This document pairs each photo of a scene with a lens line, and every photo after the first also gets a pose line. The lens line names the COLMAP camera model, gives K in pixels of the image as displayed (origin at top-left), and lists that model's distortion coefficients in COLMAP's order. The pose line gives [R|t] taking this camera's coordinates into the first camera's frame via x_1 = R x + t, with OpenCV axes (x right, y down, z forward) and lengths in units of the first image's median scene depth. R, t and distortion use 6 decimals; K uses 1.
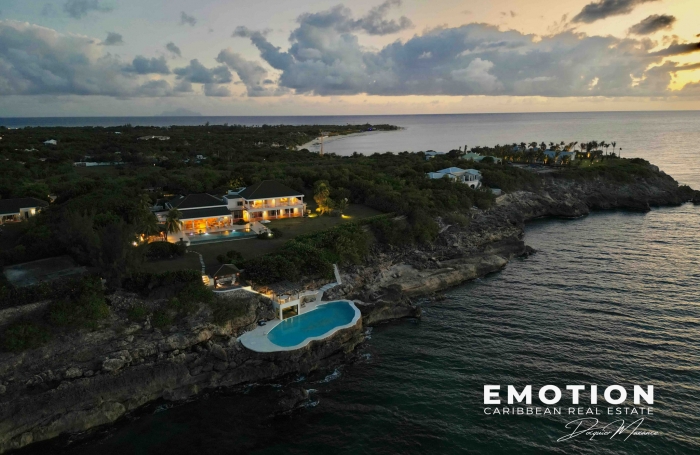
lens RADIAL K [[490.4, 0, 348.8], [0, 490.4, 221.0], [0, 0, 1]] dist [0.065935, -0.066017]
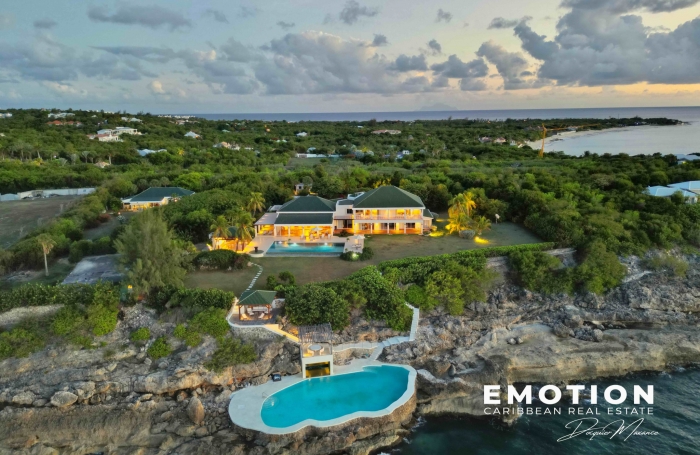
lens RADIAL K [[487.6, 0, 349.1], [0, 487.6, 220.9], [0, 0, 1]] dist [0.071539, -0.075534]
pose [[0.880159, 0.102463, -0.463488, 0.171028], [-0.096797, 0.994650, 0.036071, -0.049324], [0.464705, 0.013116, 0.885369, 0.255089]]
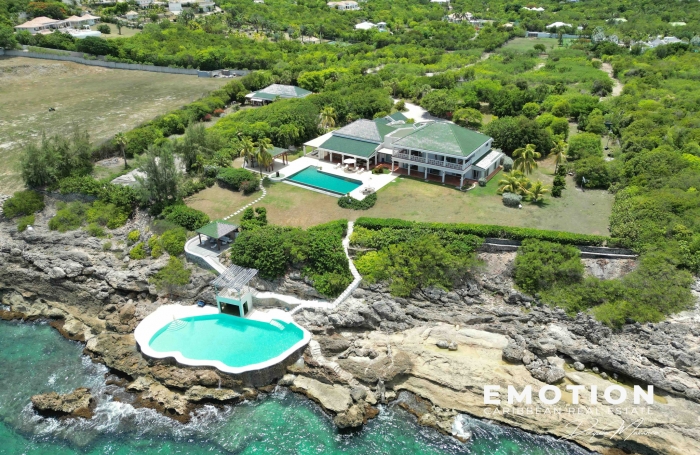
lens RADIAL K [[490.4, 0, 348.8], [0, 490.4, 221.0], [0, 0, 1]] dist [0.065935, -0.066017]
pose [[0.502679, 0.398840, -0.766968, 0.383715], [-0.171726, 0.915598, 0.363580, -0.194758], [0.847245, -0.051056, 0.528743, 0.523373]]
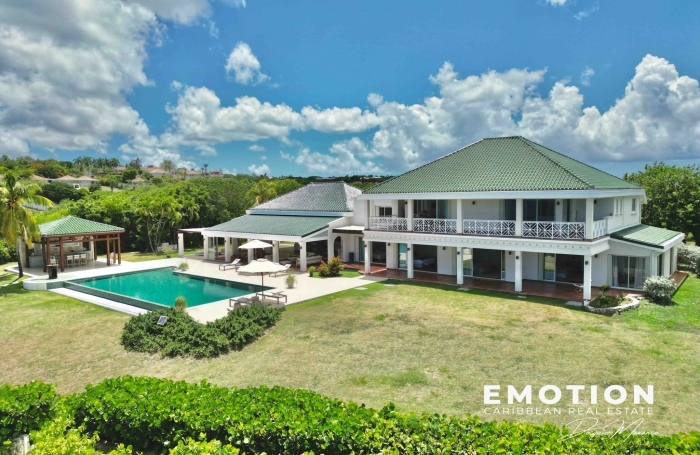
lens RADIAL K [[487.6, 0, 349.1], [0, 487.6, 220.9], [0, 0, 1]] dist [0.071539, -0.075534]
pose [[0.410102, 0.051505, -0.910584, 0.042244], [-0.182826, 0.982781, -0.026751, -0.019113], [0.893527, 0.177449, 0.412457, 0.863223]]
